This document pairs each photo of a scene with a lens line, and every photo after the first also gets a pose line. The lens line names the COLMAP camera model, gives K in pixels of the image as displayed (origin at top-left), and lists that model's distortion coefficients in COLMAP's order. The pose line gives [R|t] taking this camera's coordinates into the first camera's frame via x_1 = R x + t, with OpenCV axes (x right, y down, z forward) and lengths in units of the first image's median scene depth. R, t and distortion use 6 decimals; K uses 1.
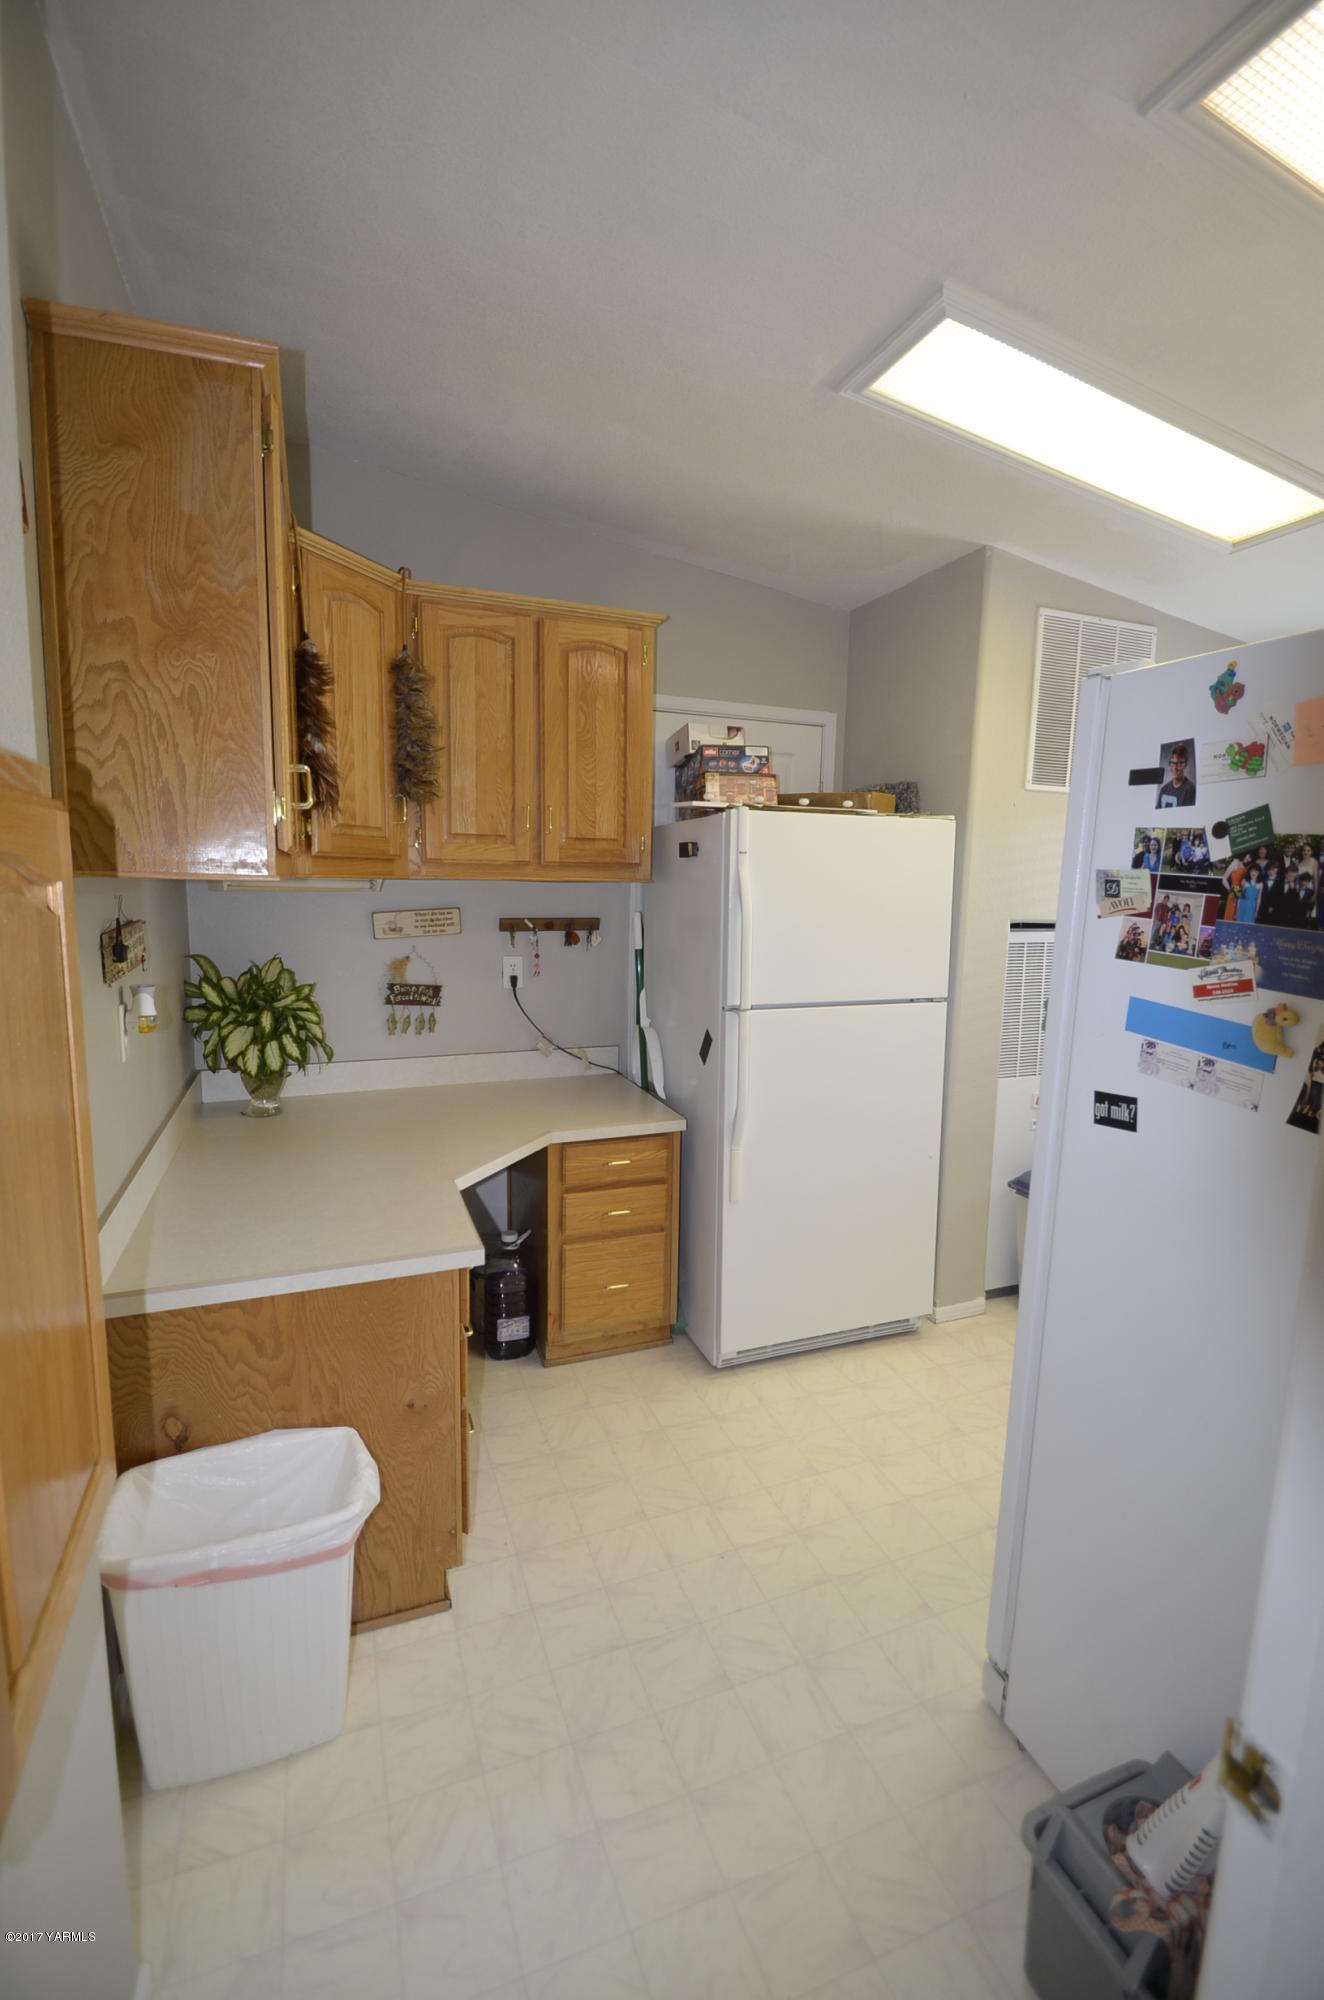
lens RADIAL K [[868.9, 0, 659.3], [0, 868.9, 1001.1], [0, 0, 1]] dist [0.004160, -0.010688]
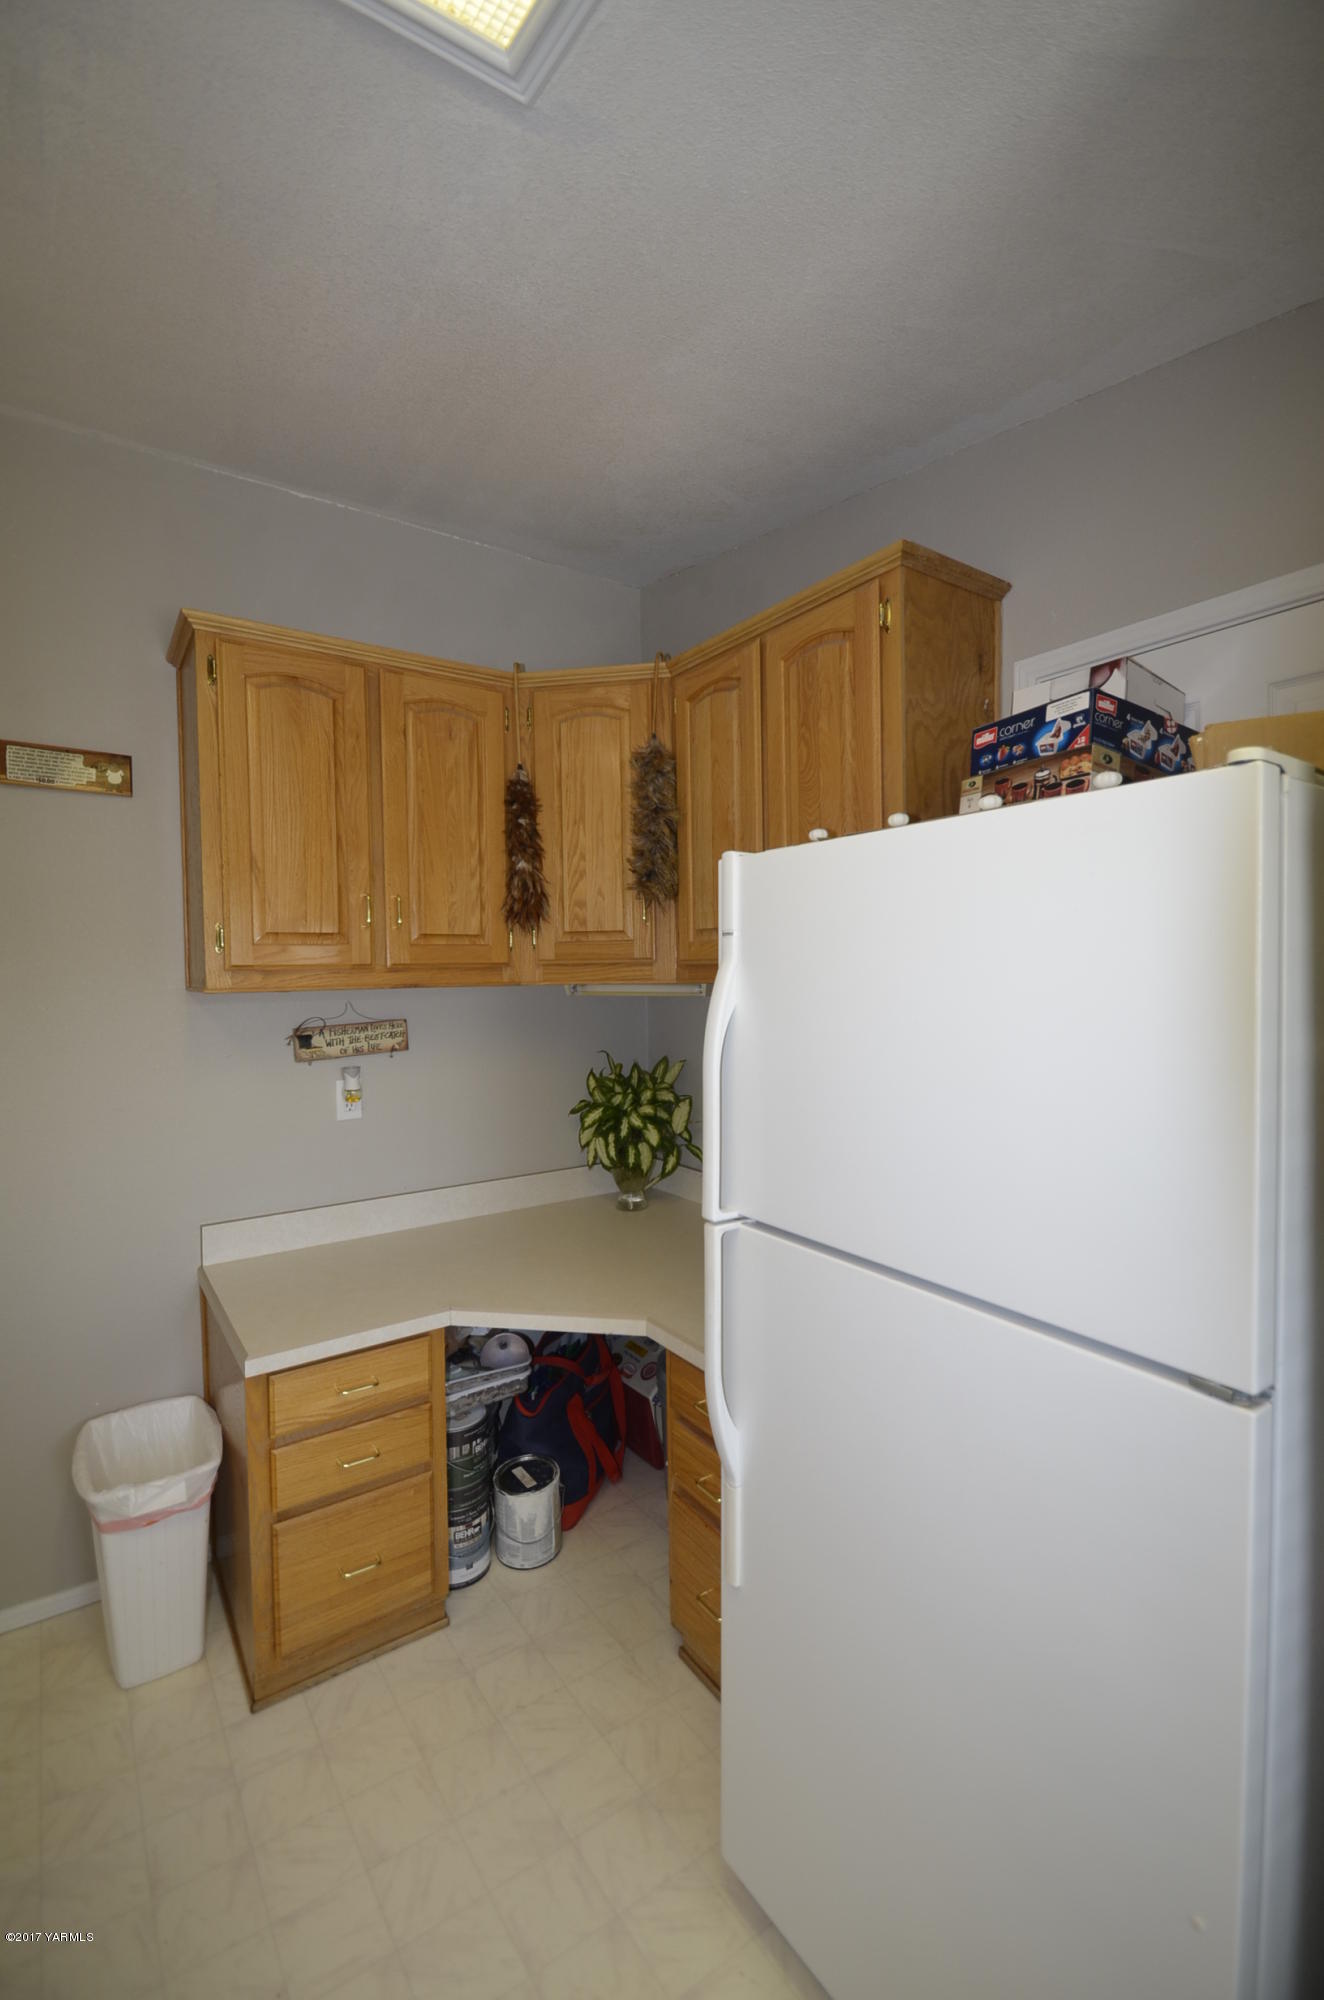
lens RADIAL K [[868.9, 0, 658.3], [0, 868.9, 996.1], [0, 0, 1]] dist [0.004160, -0.010688]
pose [[0.232904, 0.008290, -0.972464, 0.582864], [-0.119192, 0.992668, -0.020084, -0.108861], [0.965168, 0.120588, 0.232184, 0.784393]]
